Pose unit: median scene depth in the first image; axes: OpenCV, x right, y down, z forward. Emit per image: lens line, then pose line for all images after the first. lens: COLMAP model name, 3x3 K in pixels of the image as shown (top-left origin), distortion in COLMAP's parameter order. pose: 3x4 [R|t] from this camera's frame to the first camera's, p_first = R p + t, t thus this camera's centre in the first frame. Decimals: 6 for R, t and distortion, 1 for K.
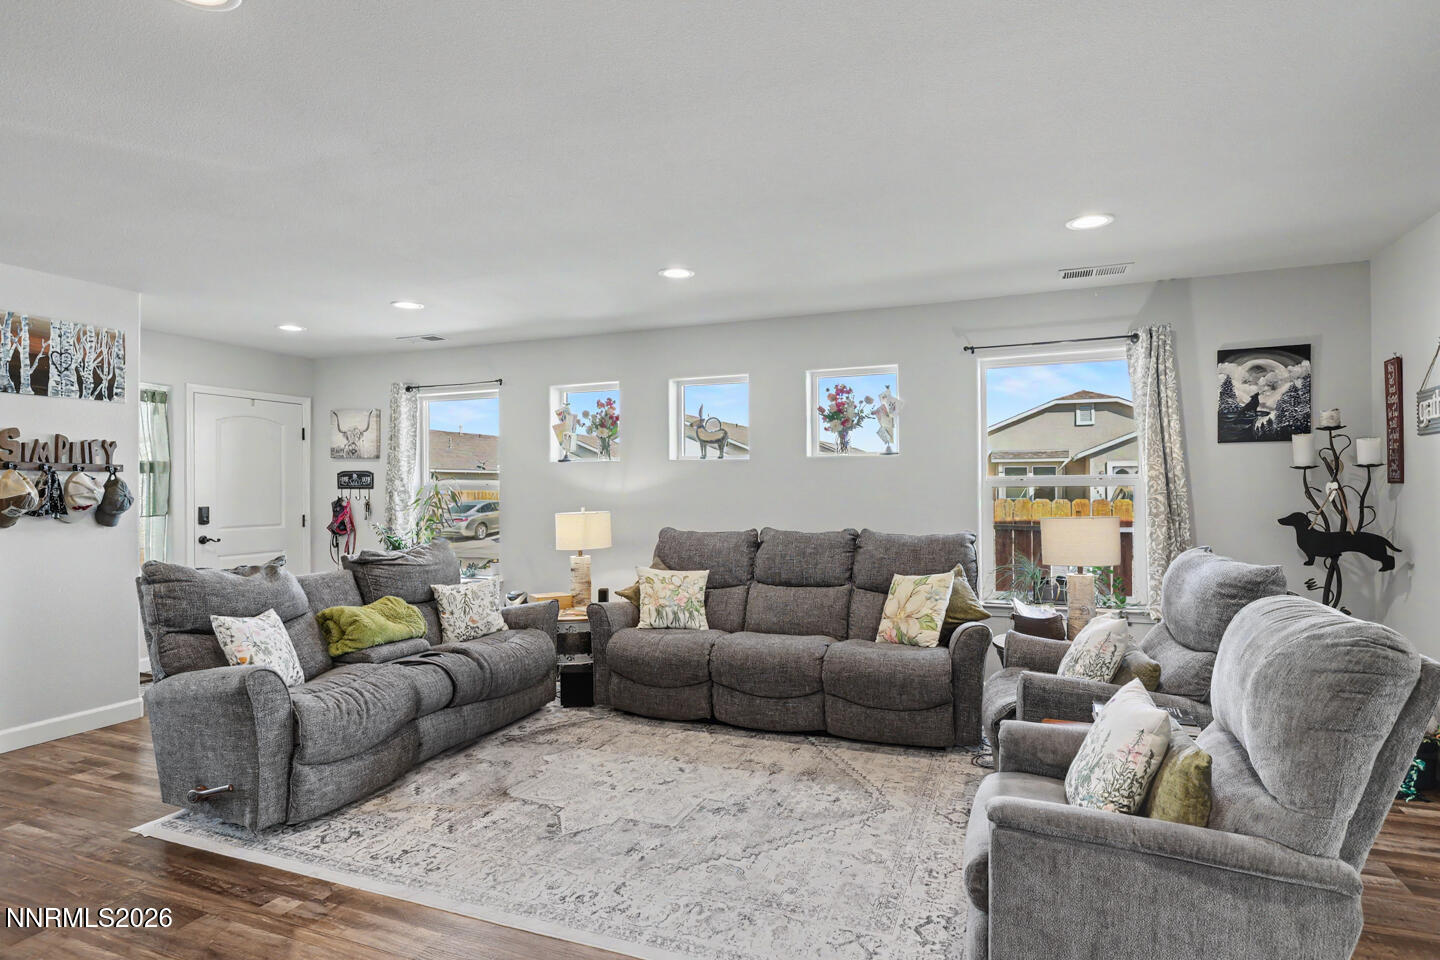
lens RADIAL K [[742.2, 0, 709.5], [0, 742.2, 487.8], [0, 0, 1]] dist [-0.002624, 0.000069]
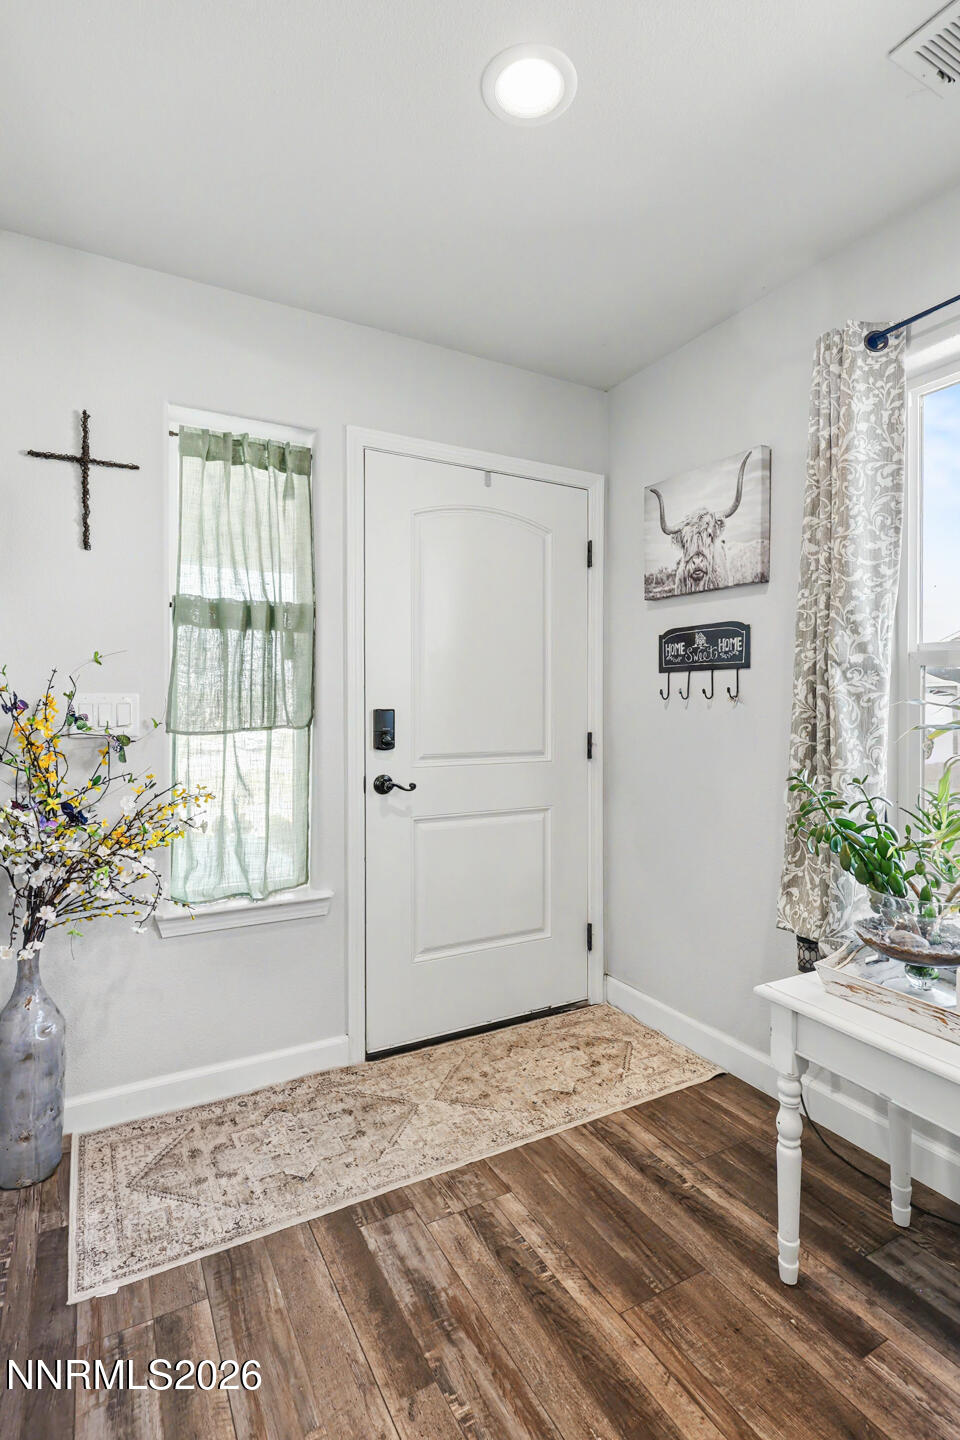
lens RADIAL K [[691.4, 0, 508.5], [0, 691.4, 712.5], [0, 0, 1]] dist [-0.002452, 0.001799]
pose [[0.793749, 0.007886, -0.608194, -0.350182], [-0.004442, 0.999964, 0.007168, 0.022524], [0.608229, -0.002988, 0.793756, 0.674461]]
